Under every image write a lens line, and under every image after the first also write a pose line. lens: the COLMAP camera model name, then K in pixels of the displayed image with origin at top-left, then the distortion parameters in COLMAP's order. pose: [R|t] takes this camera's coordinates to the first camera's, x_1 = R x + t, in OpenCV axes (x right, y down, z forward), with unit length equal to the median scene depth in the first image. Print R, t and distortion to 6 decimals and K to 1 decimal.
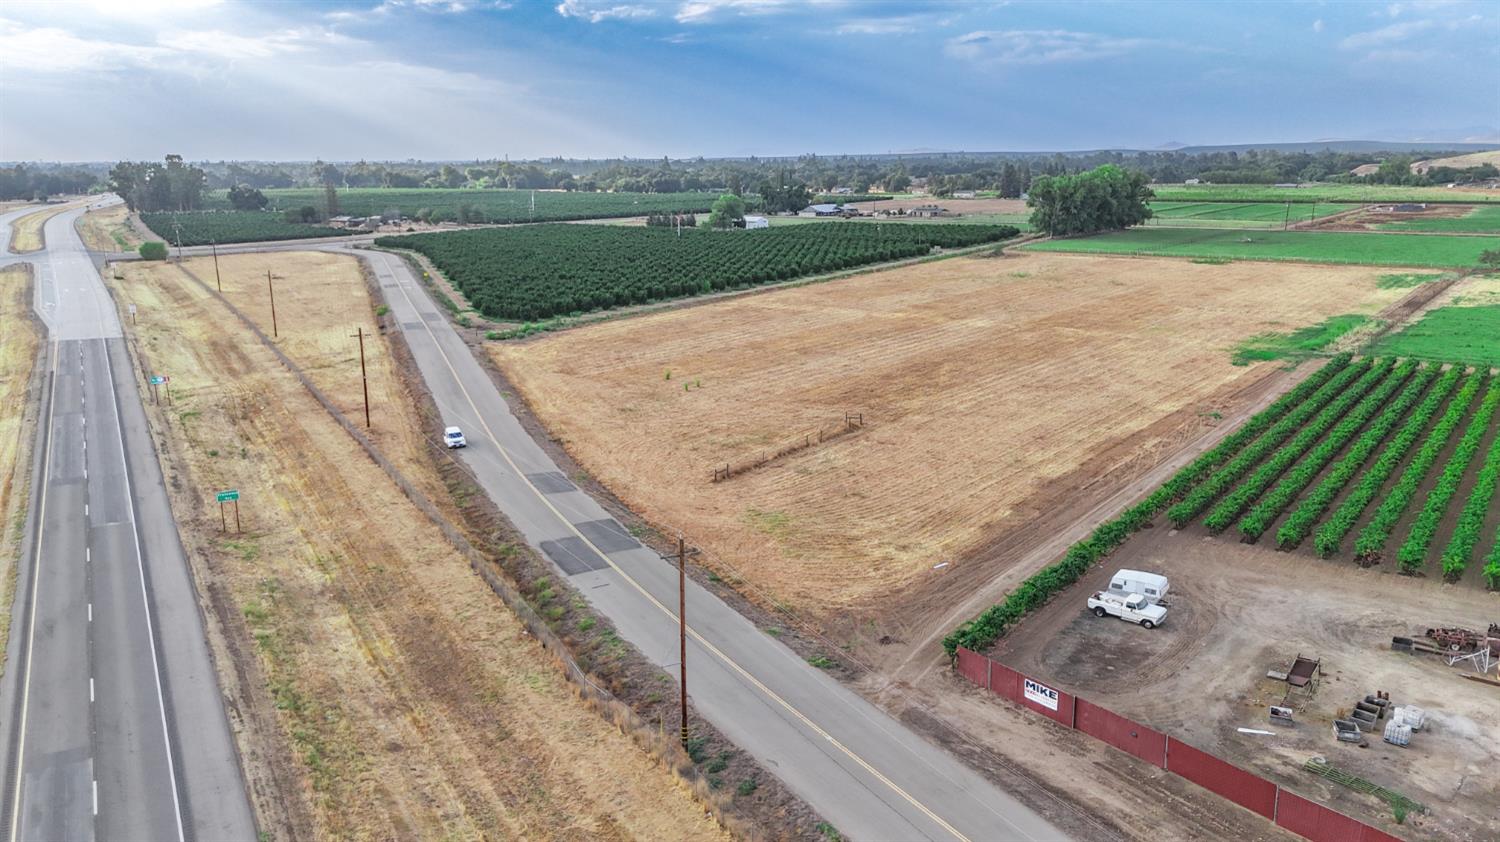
lens RADIAL K [[1101.2, 0, 752.0], [0, 1101.2, 422.5], [0, 0, 1]] dist [0.062664, -0.056447]
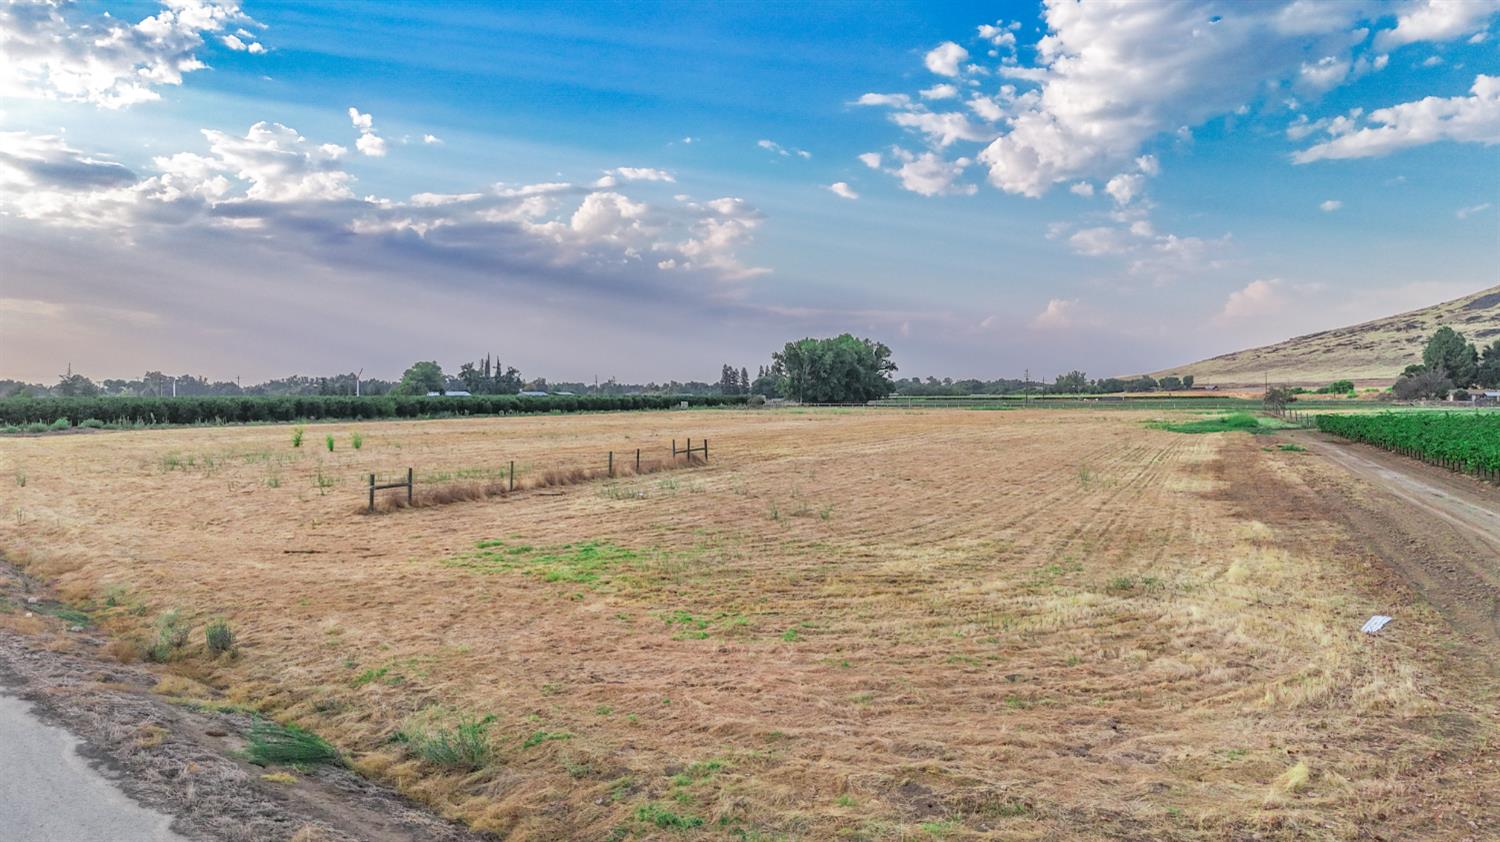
lens RADIAL K [[1101.2, 0, 752.0], [0, 1101.2, 422.5], [0, 0, 1]] dist [0.062664, -0.056447]
pose [[0.964785, -0.000343, 0.263038, -0.004440], [0.056074, 0.977280, -0.204398, 0.043515], [-0.256992, 0.211950, 0.942885, 0.274168]]
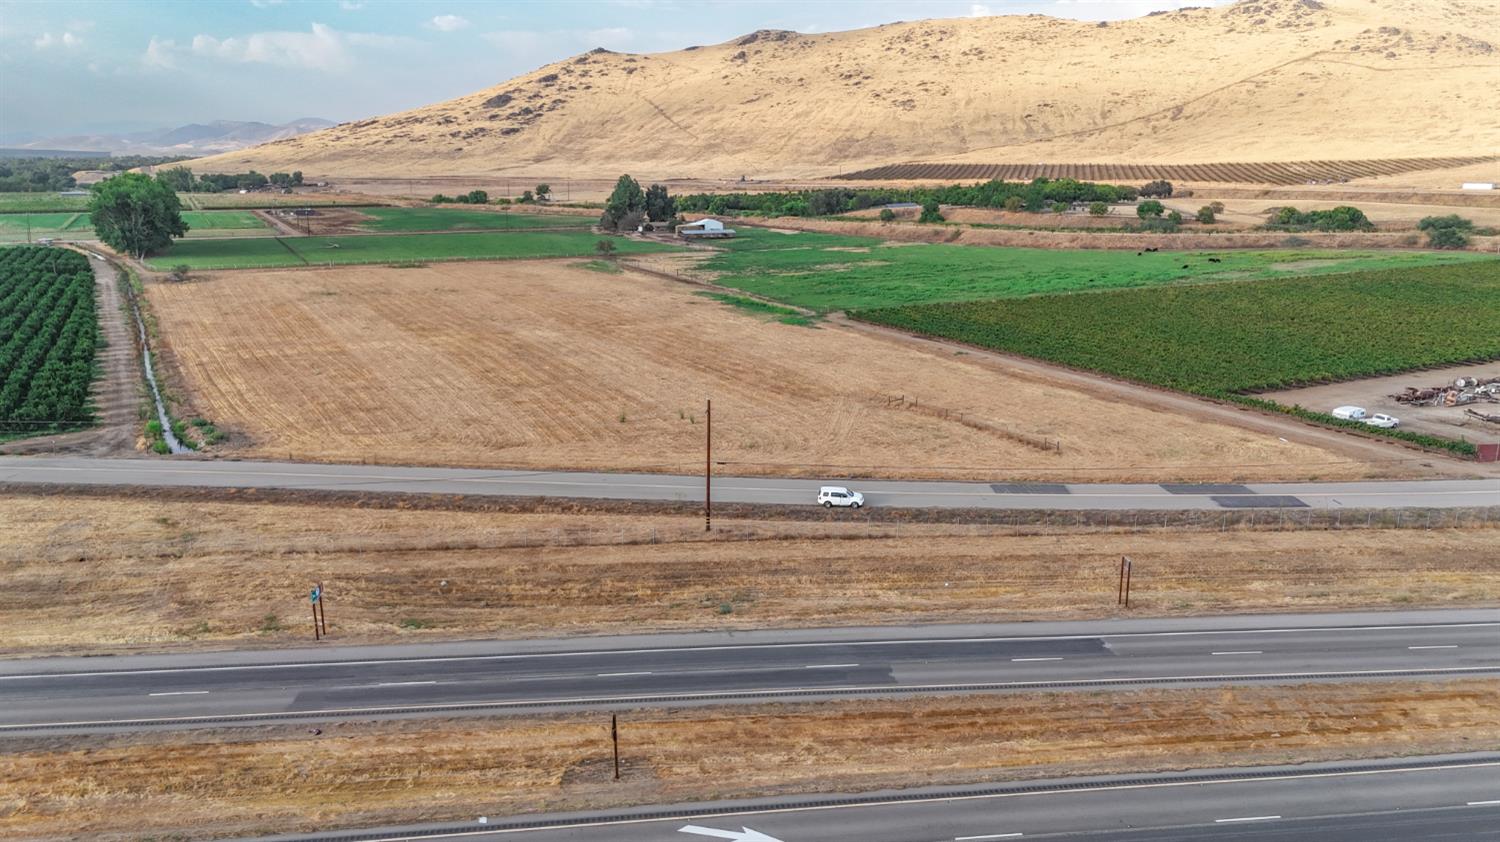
lens RADIAL K [[1109.5, 0, 757.2], [0, 1109.5, 424.2], [0, 0, 1]] dist [0.053750, -0.064888]
pose [[0.423937, -0.201957, 0.882888, -0.504791], [0.206226, 0.970739, 0.123029, -0.077017], [-0.881900, 0.129918, 0.453181, 0.317944]]
